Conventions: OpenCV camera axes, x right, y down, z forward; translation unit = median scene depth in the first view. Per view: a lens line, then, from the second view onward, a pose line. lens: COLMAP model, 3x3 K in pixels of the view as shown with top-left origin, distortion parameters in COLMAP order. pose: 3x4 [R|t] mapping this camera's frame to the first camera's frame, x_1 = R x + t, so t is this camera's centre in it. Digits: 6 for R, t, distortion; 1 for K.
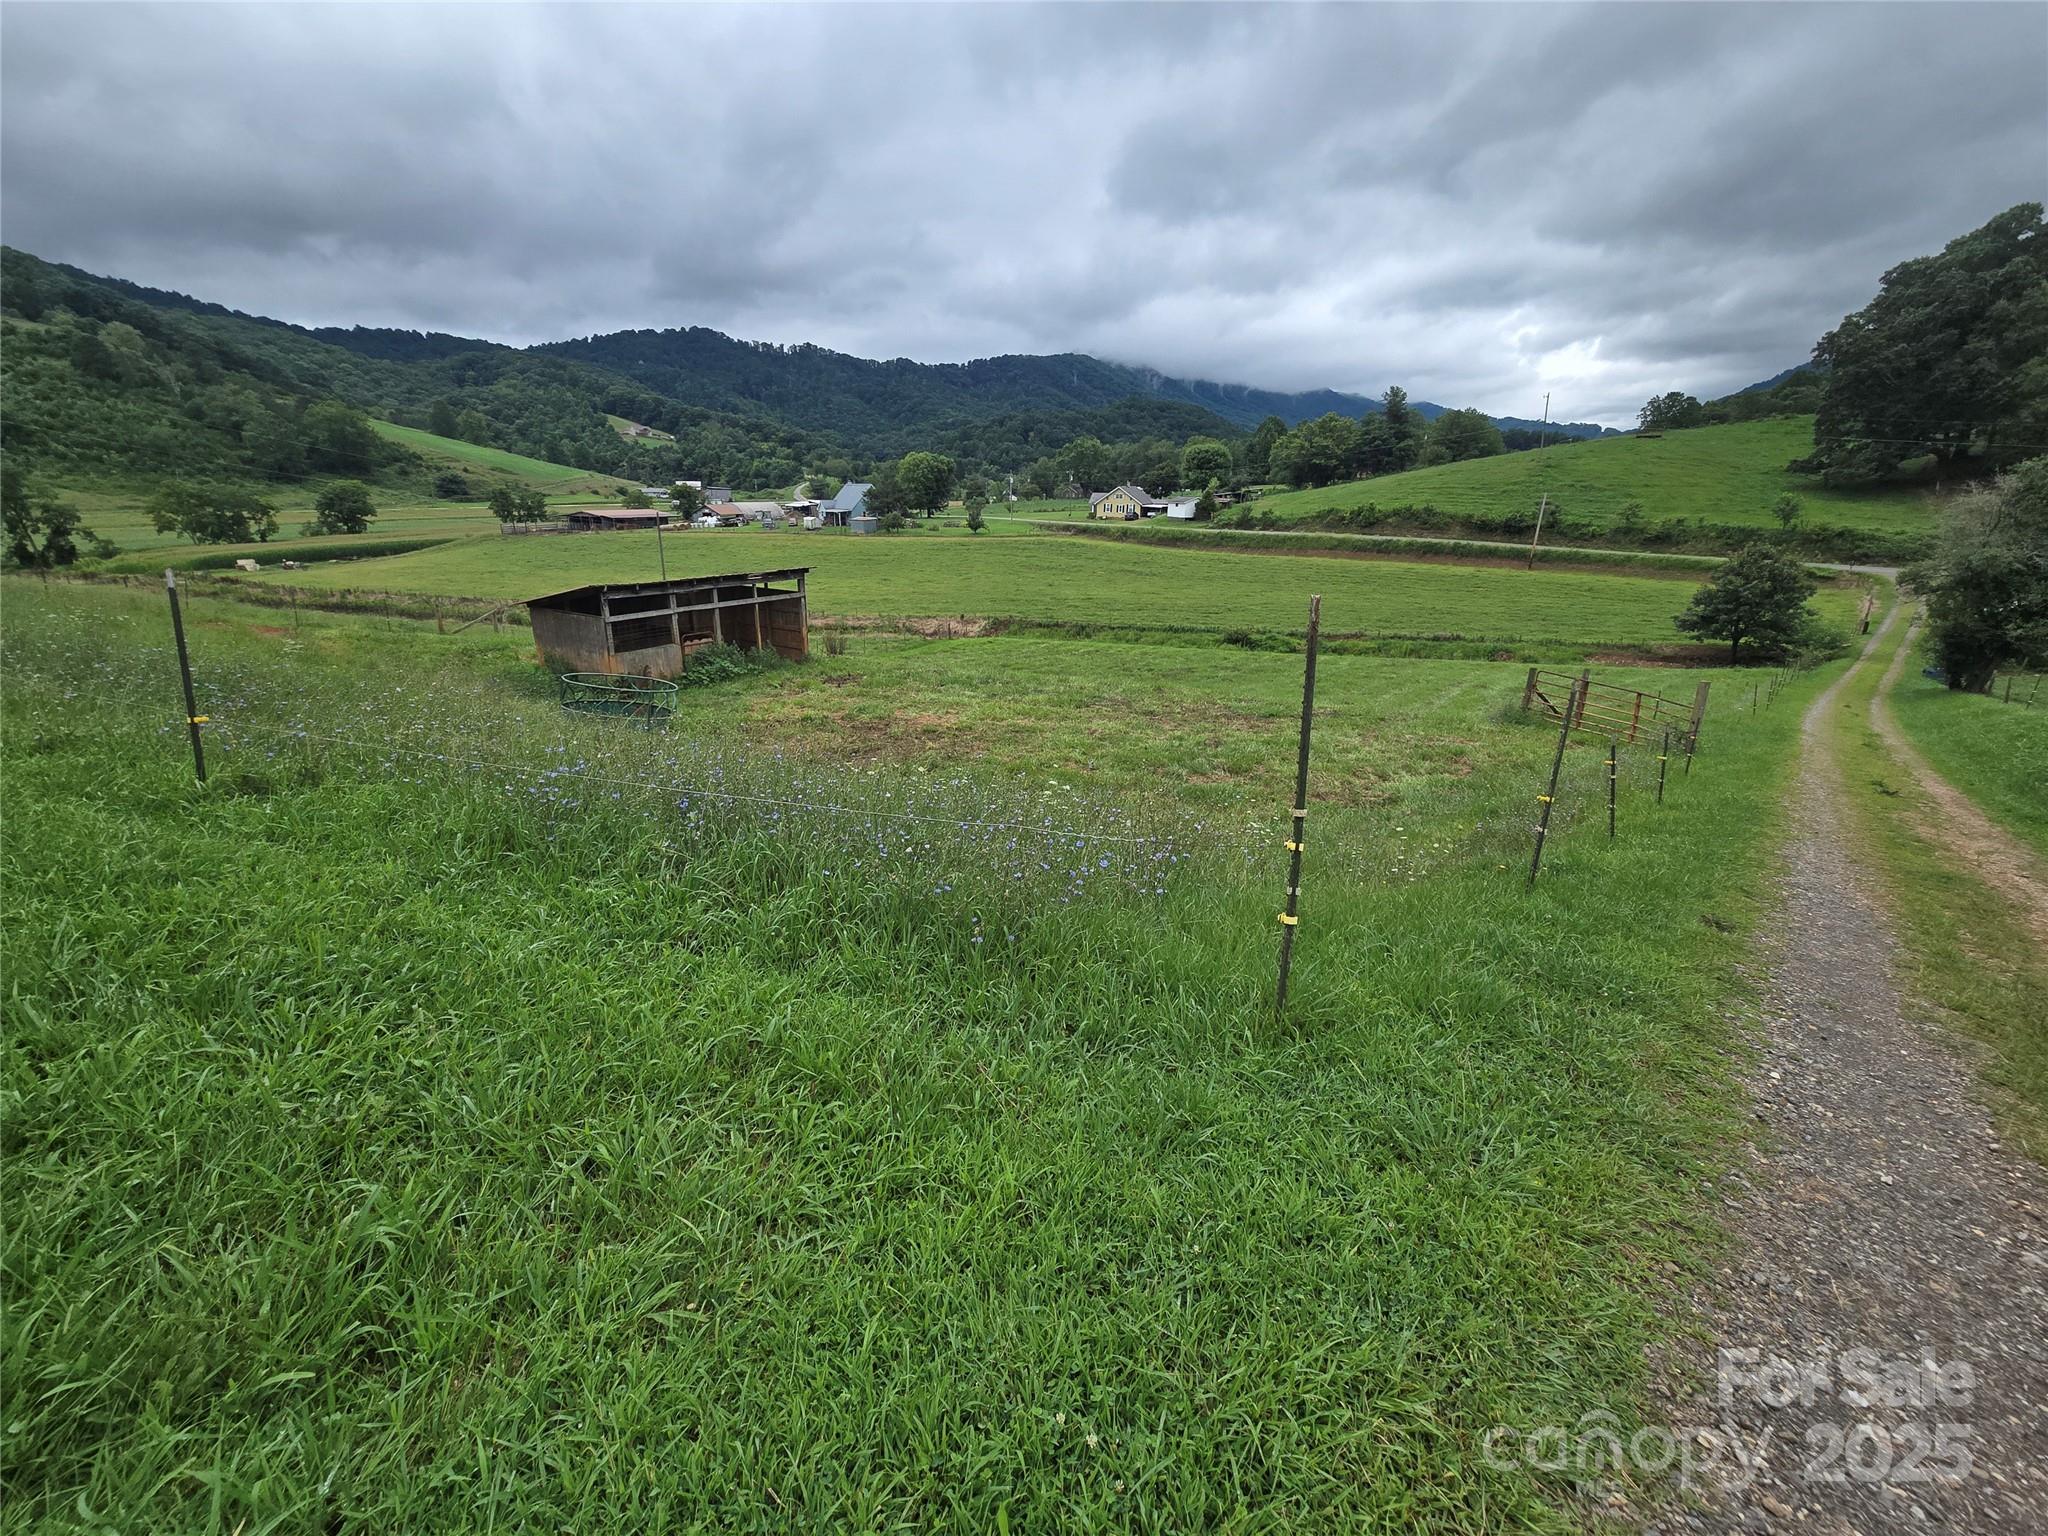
lens RADIAL K [[833.0, 0, 1010.1], [0, 833.0, 766.1], [0, 0, 1]] dist [0.000507, -0.000489]
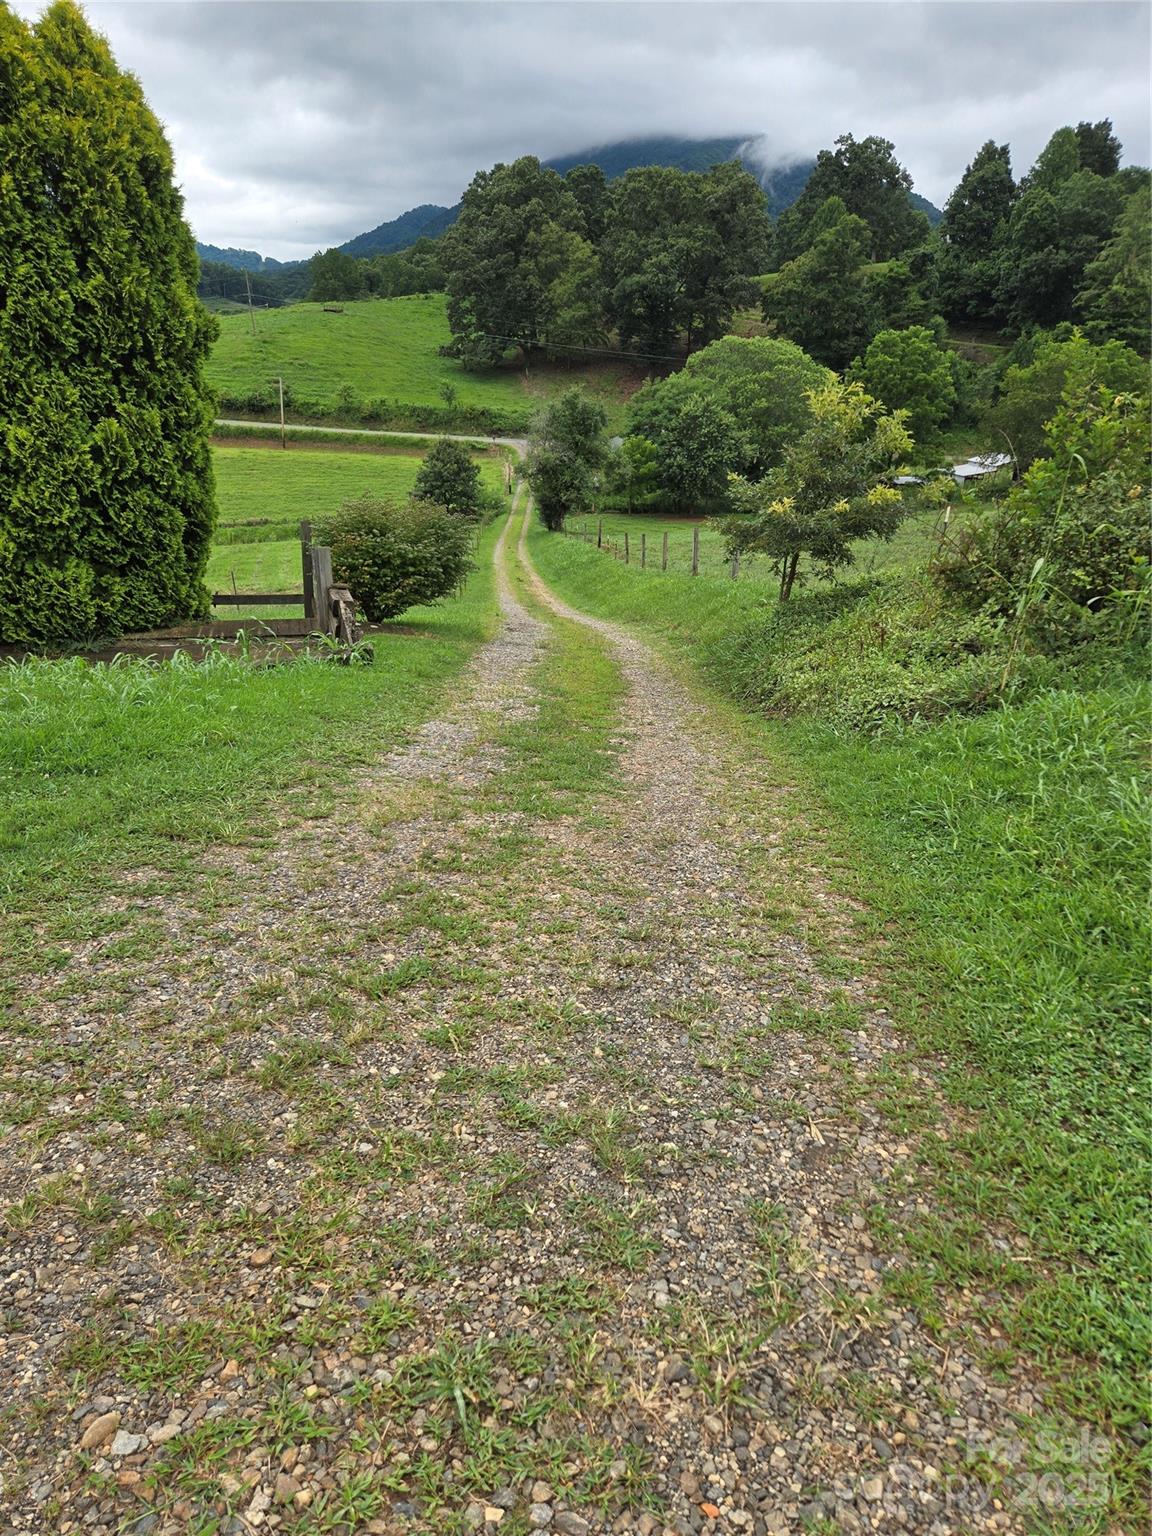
lens RADIAL K [[1028.6, 0, 577.0], [0, 1028.6, 769.2], [0, 0, 1]] dist [-0.000105, -0.000116]
pose [[0.657113, -0.262173, 0.706731, -0.288892], [0.196659, 0.964723, 0.175028, 0.014810], [-0.727687, 0.023971, 0.685490, -0.299756]]
